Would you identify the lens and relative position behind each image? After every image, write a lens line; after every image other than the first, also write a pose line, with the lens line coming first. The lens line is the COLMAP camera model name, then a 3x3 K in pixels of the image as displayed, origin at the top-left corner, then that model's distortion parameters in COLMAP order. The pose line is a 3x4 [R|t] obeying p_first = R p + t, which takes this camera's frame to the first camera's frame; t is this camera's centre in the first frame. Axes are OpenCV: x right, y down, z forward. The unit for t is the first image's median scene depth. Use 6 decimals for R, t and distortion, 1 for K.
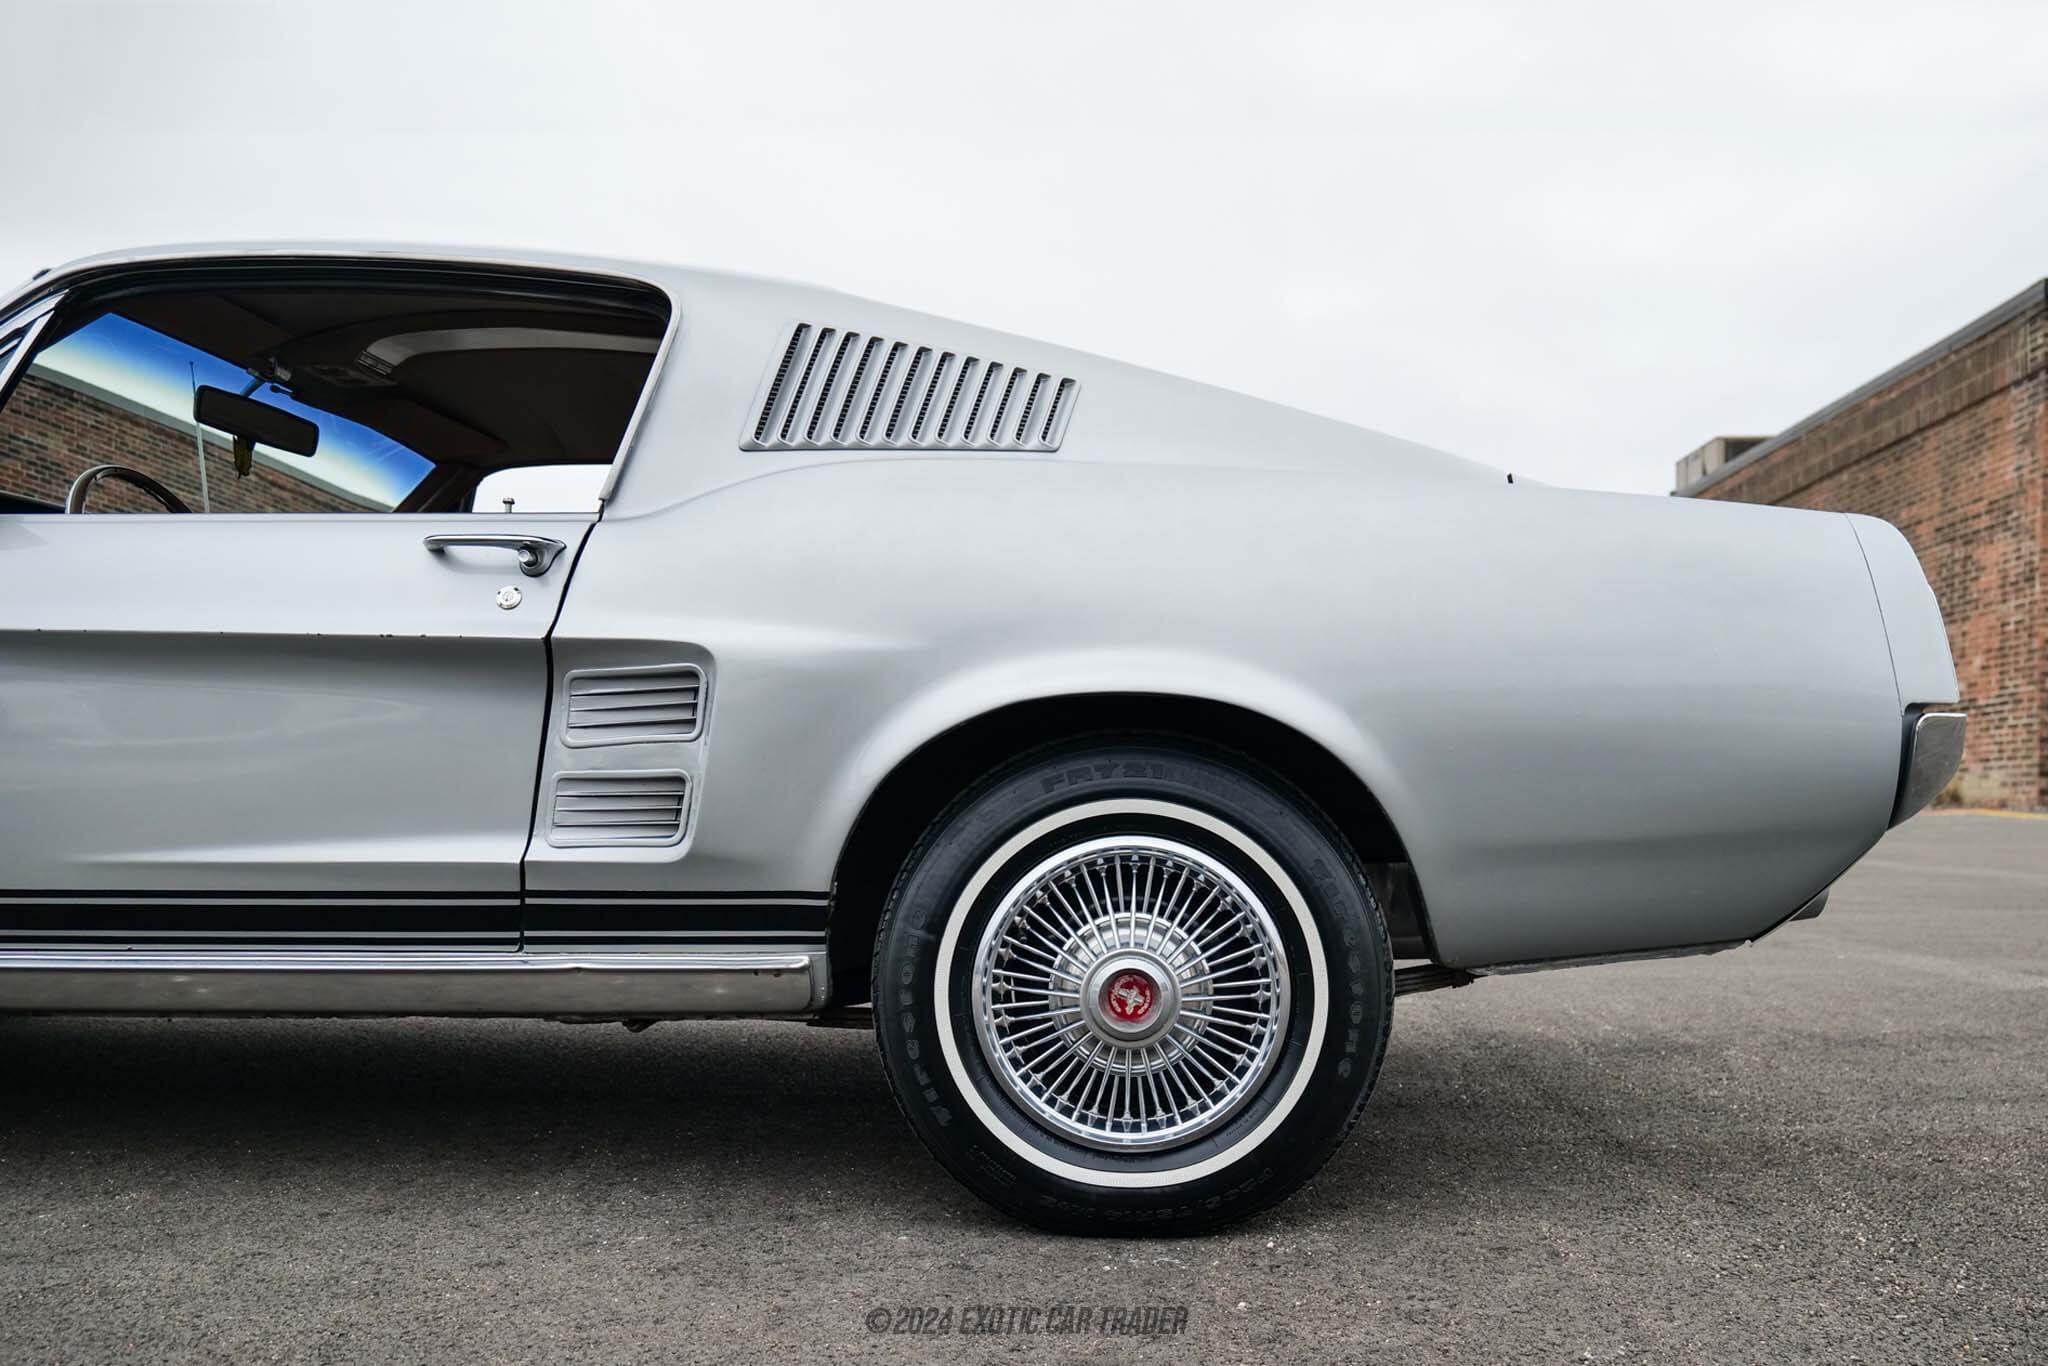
lens RADIAL K [[1557.6, 0, 1091.9], [0, 1557.6, 850.6], [0, 0, 1]] dist [0.027688, -0.012322]
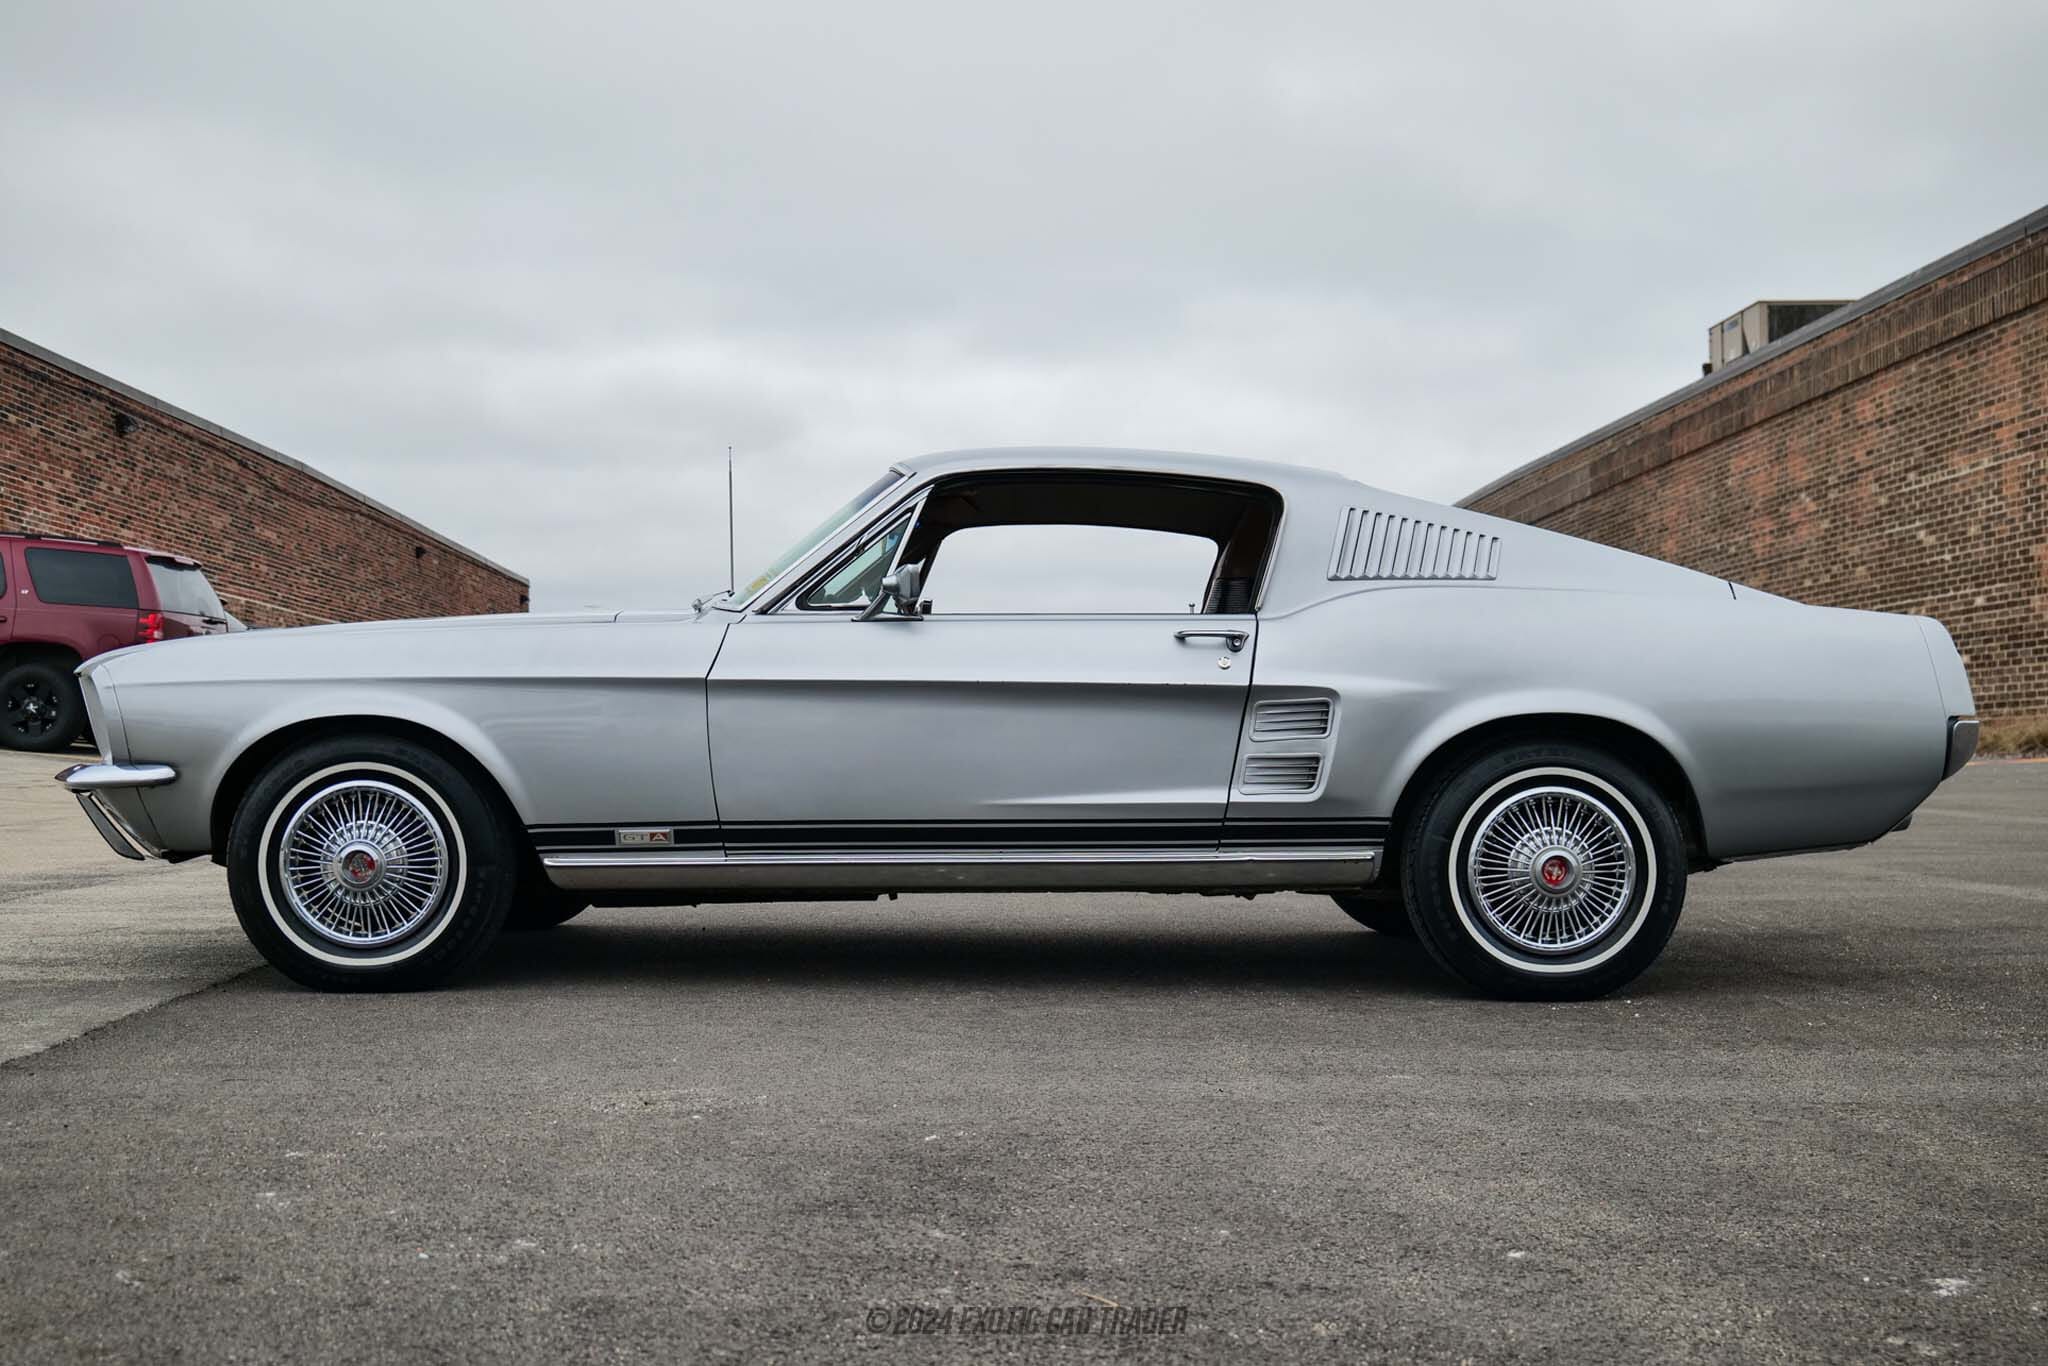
lens RADIAL K [[2145.5, 0, 1002.7], [0, 2145.5, 695.8], [0, 0, 1]] dist [0.019584, 0.000000]
pose [[0.999098, -0.004907, 0.042185, -0.741819], [0.007200, 0.998493, -0.054398, 0.017521], [-0.041855, 0.054653, 0.997628, -1.568635]]
